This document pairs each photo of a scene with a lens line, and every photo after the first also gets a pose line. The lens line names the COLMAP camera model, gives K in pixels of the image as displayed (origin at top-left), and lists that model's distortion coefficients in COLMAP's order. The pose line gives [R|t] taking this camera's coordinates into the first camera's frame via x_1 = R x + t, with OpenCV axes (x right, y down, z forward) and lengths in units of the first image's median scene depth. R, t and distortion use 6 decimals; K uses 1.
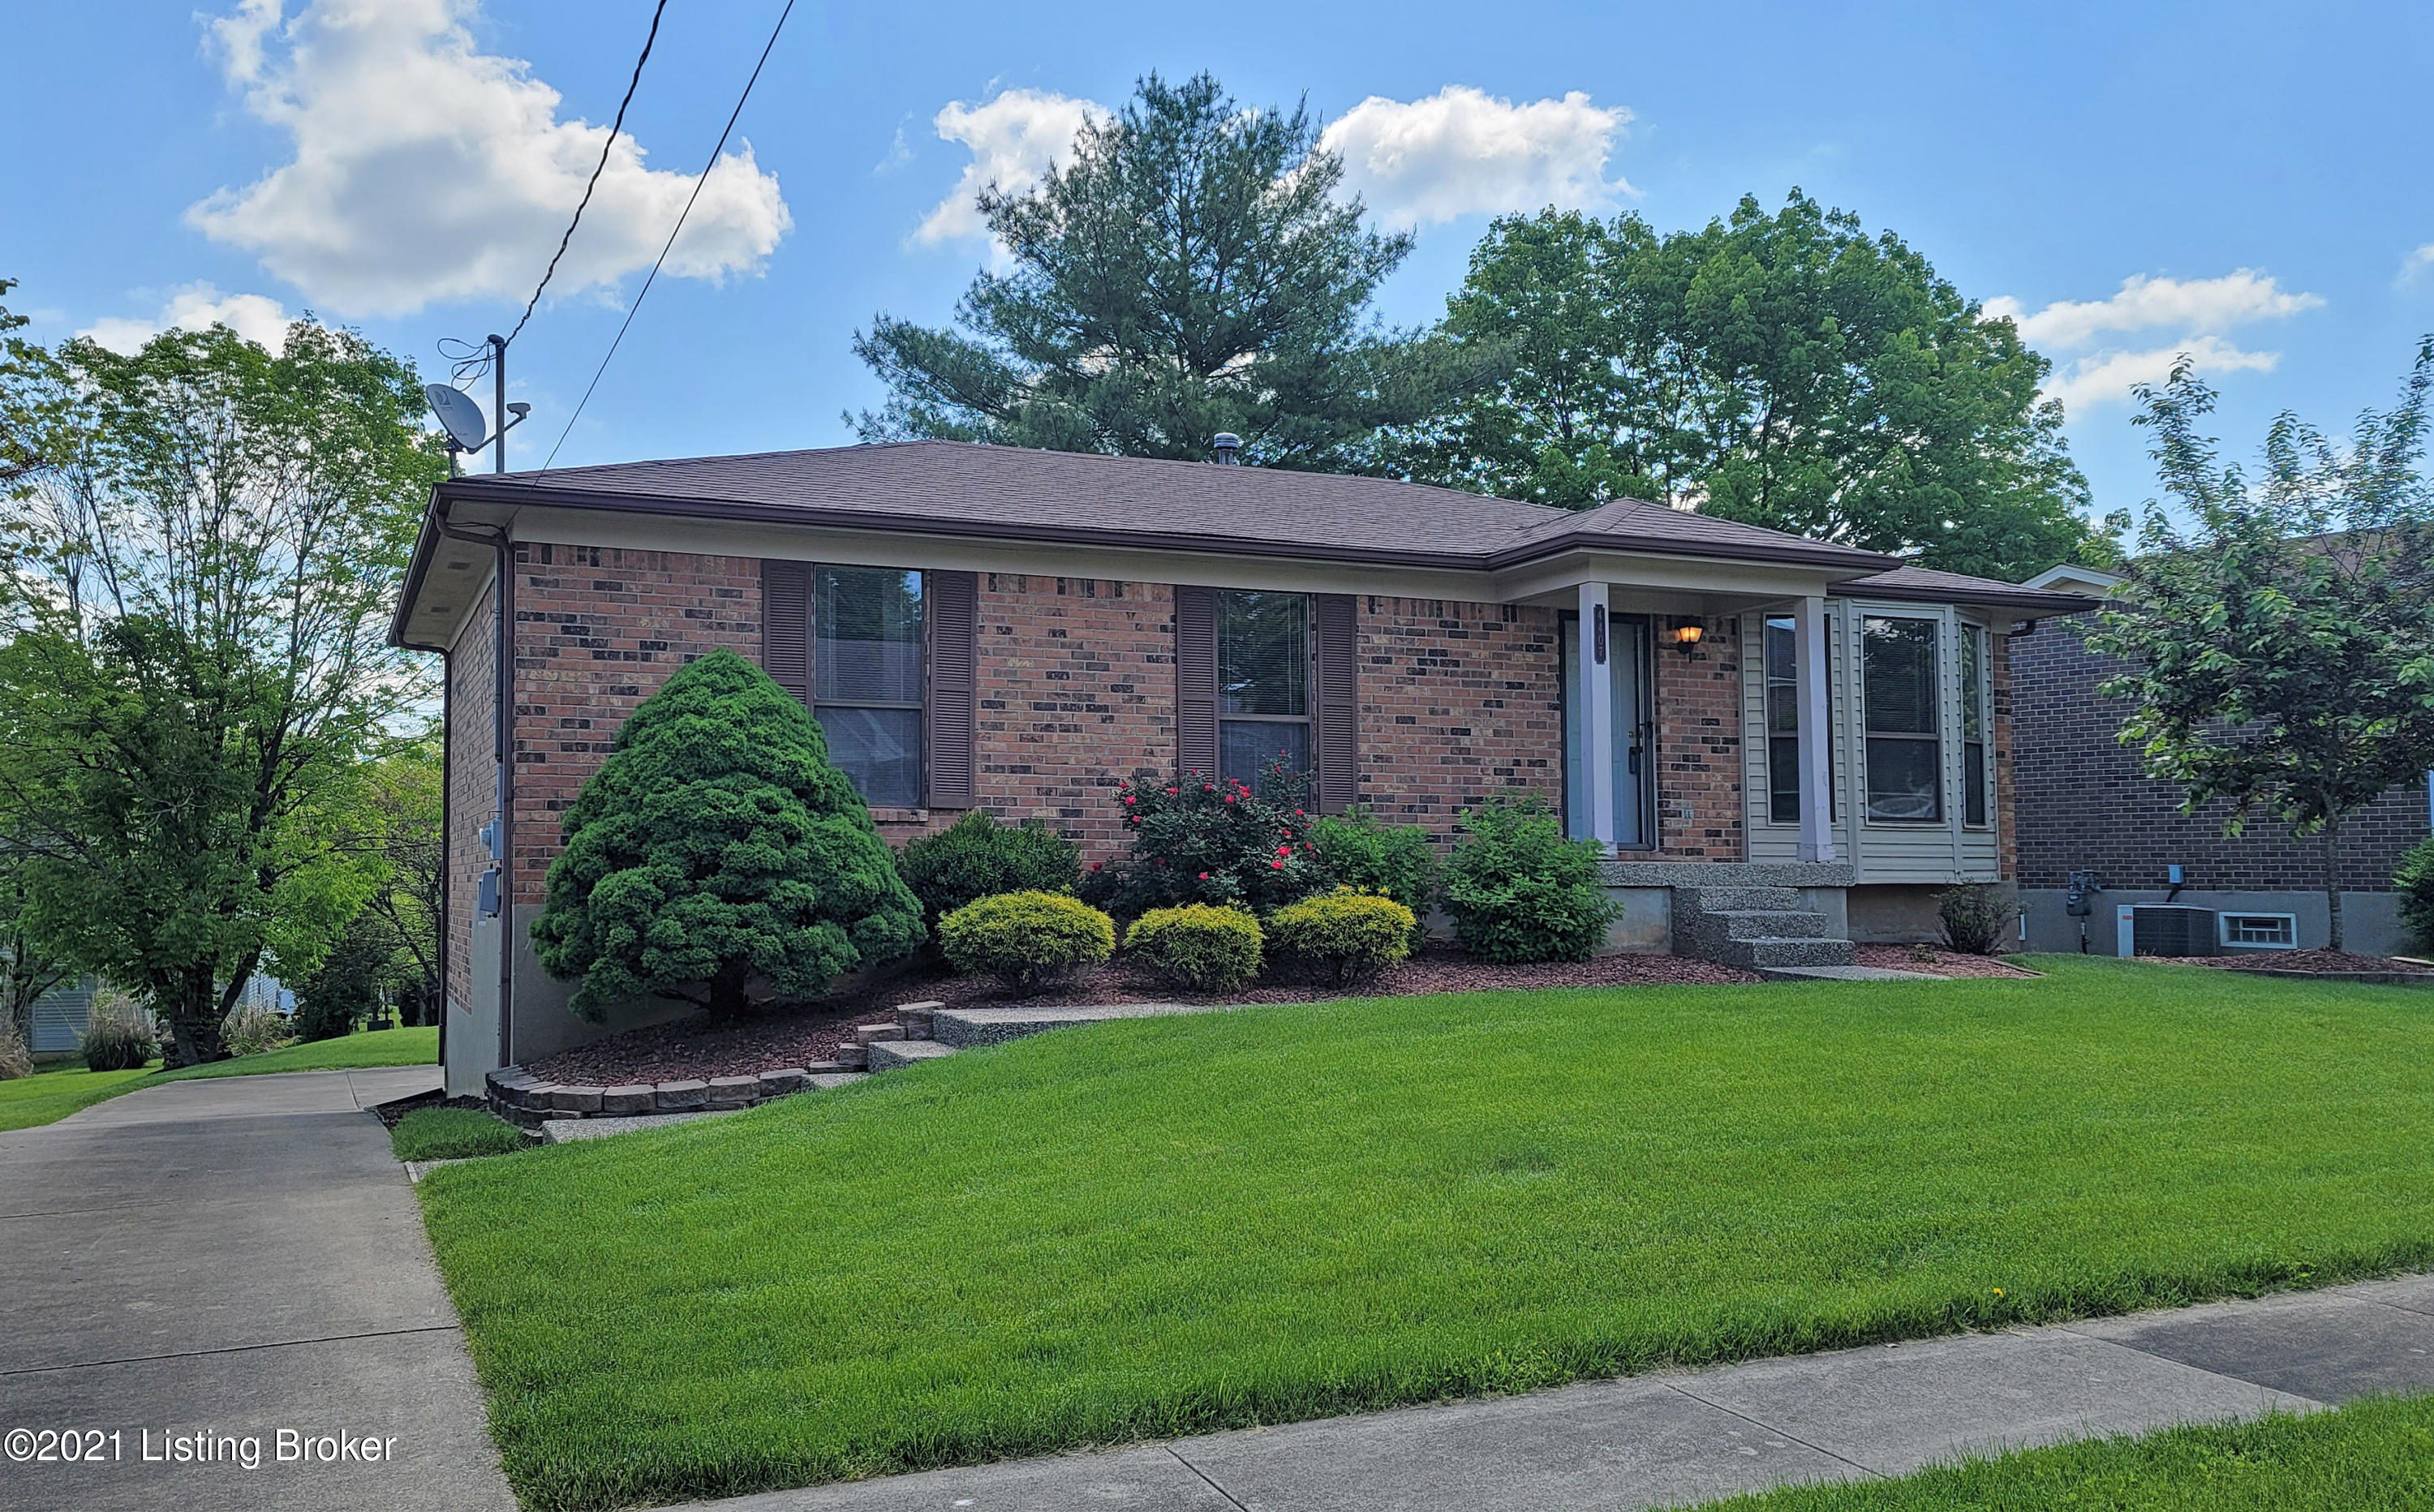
lens RADIAL K [[2005.4, 0, 1217.0], [0, 2005.4, 756.0], [0, 0, 1]] dist [0.046694, 0.000520]
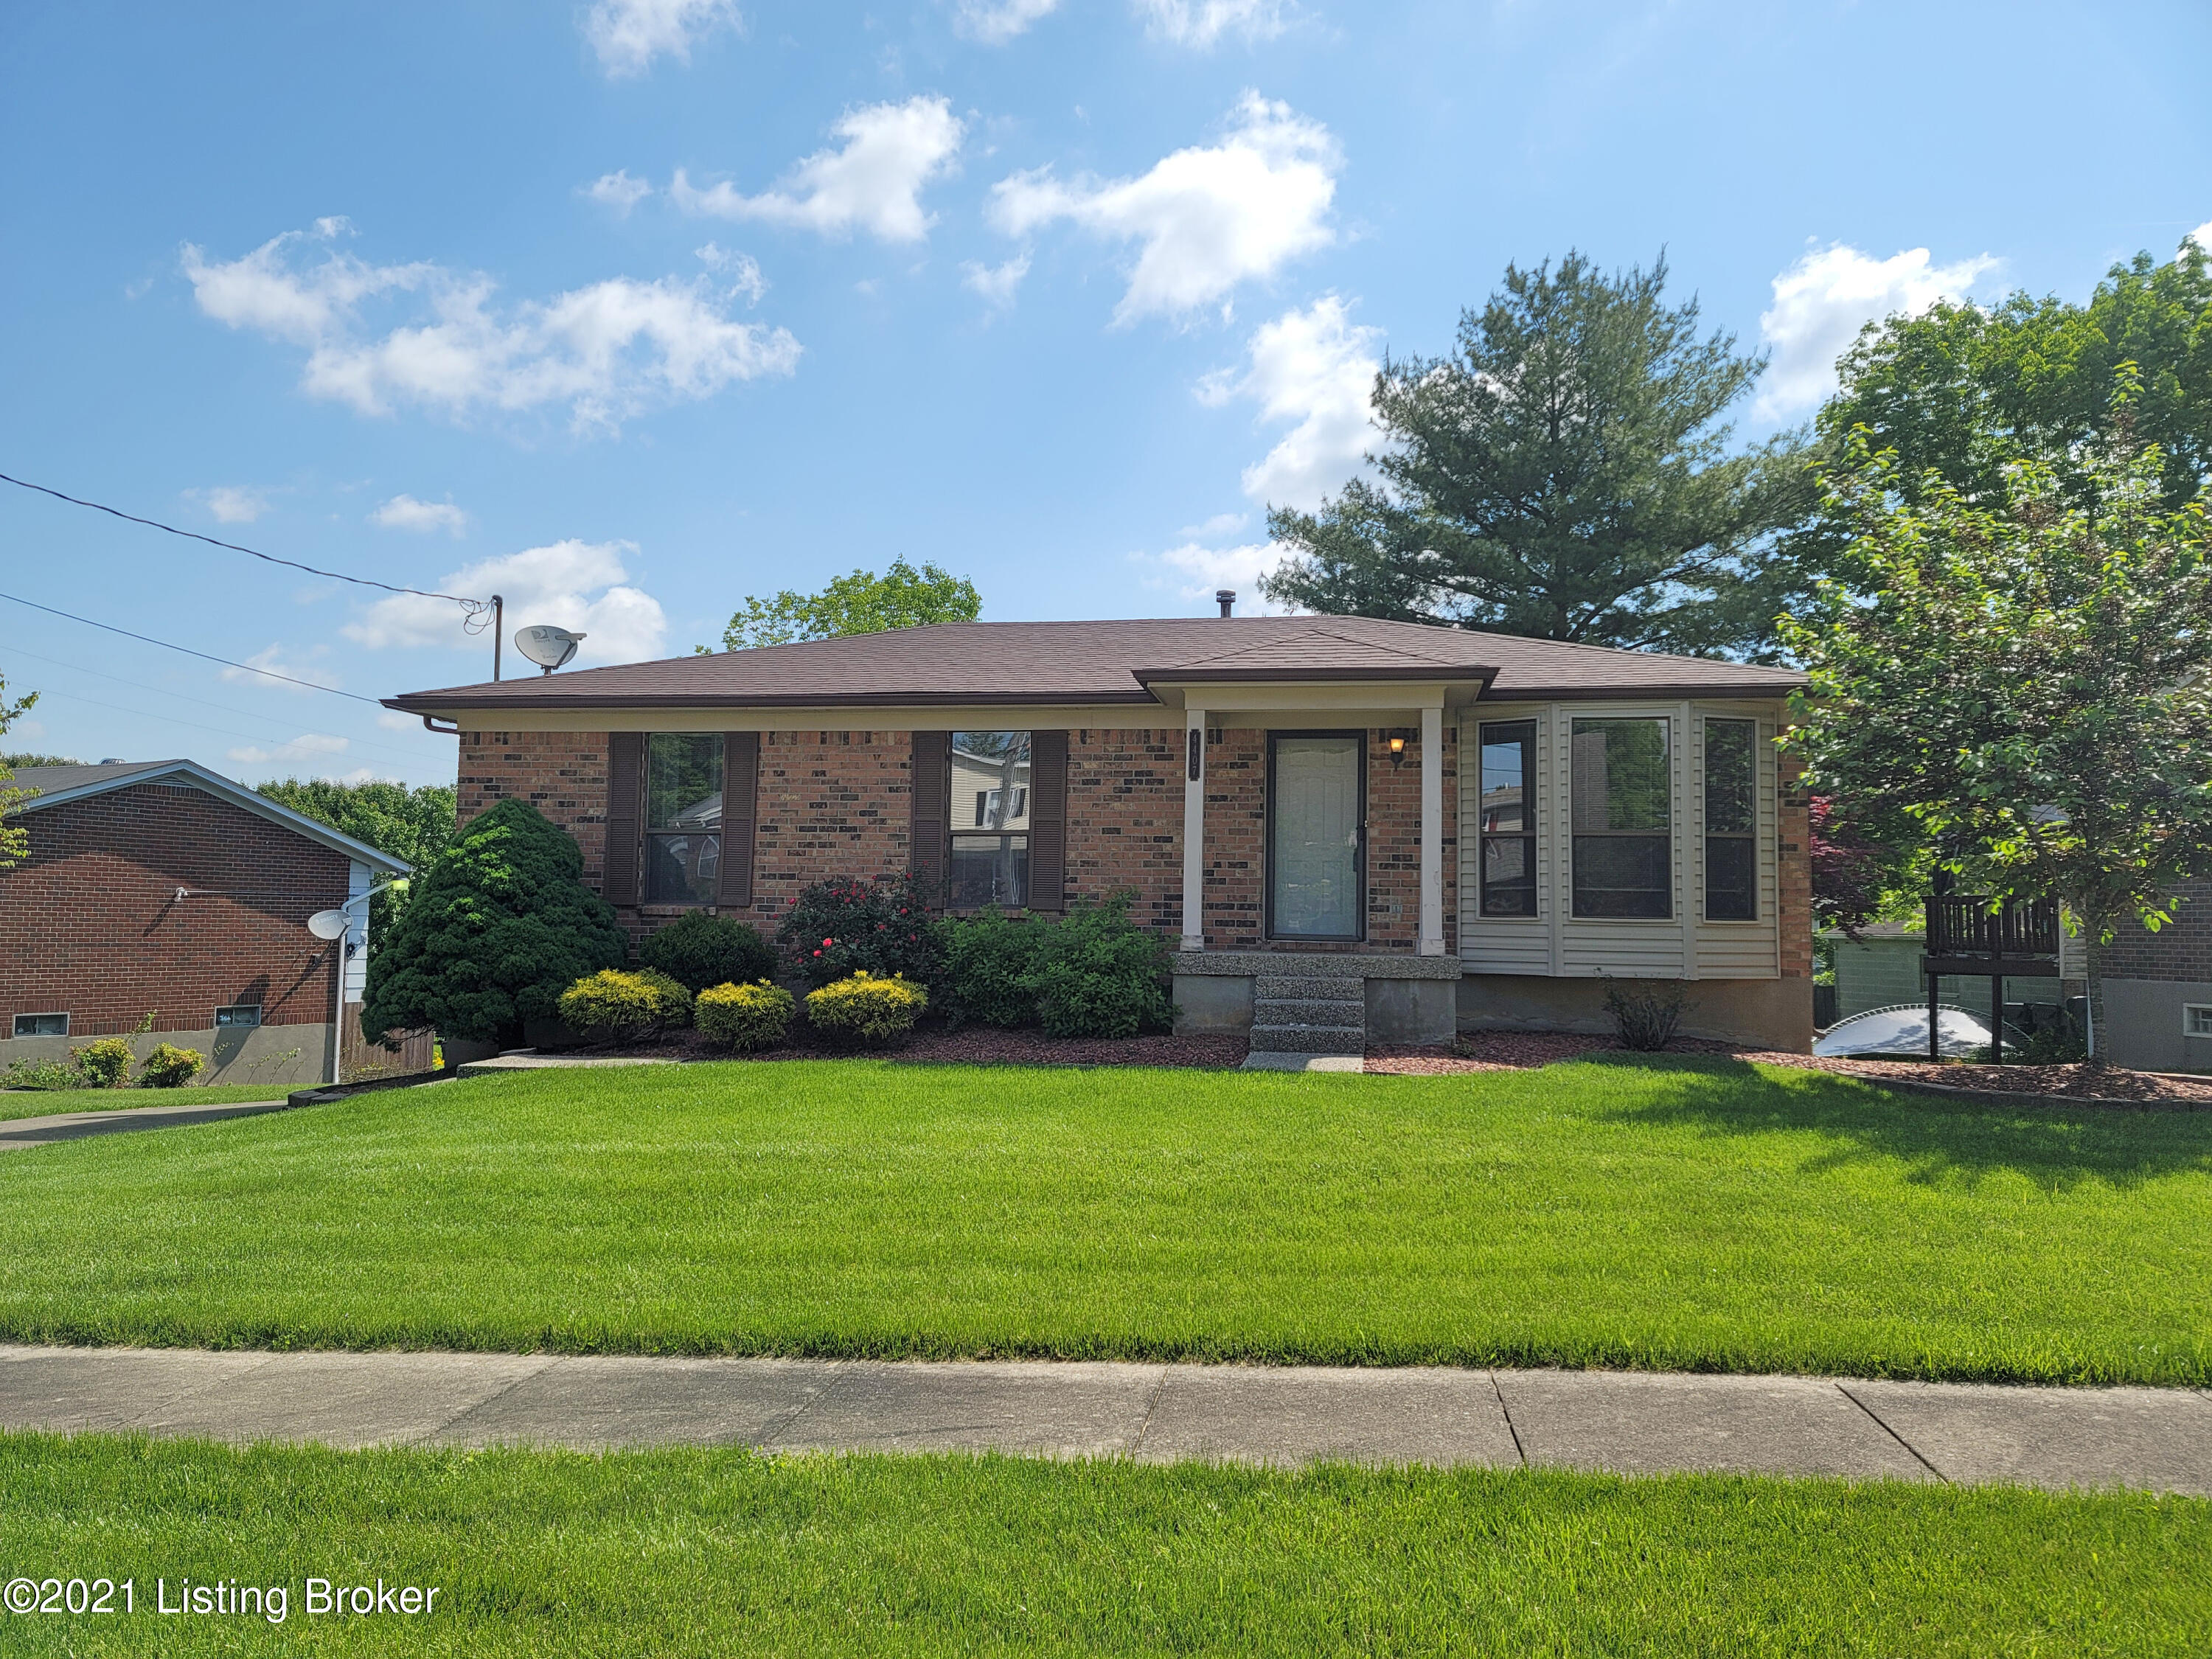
lens RADIAL K [[1602.3, 0, 1106.0], [0, 1602.3, 829.5], [0, 0, 1]] dist [0.081716, -0.000164]
pose [[0.851135, -0.021534, -0.524504, 0.599702], [0.018572, 0.999768, -0.010909, -0.008382], [0.524618, -0.000456, 0.851338, 0.181413]]
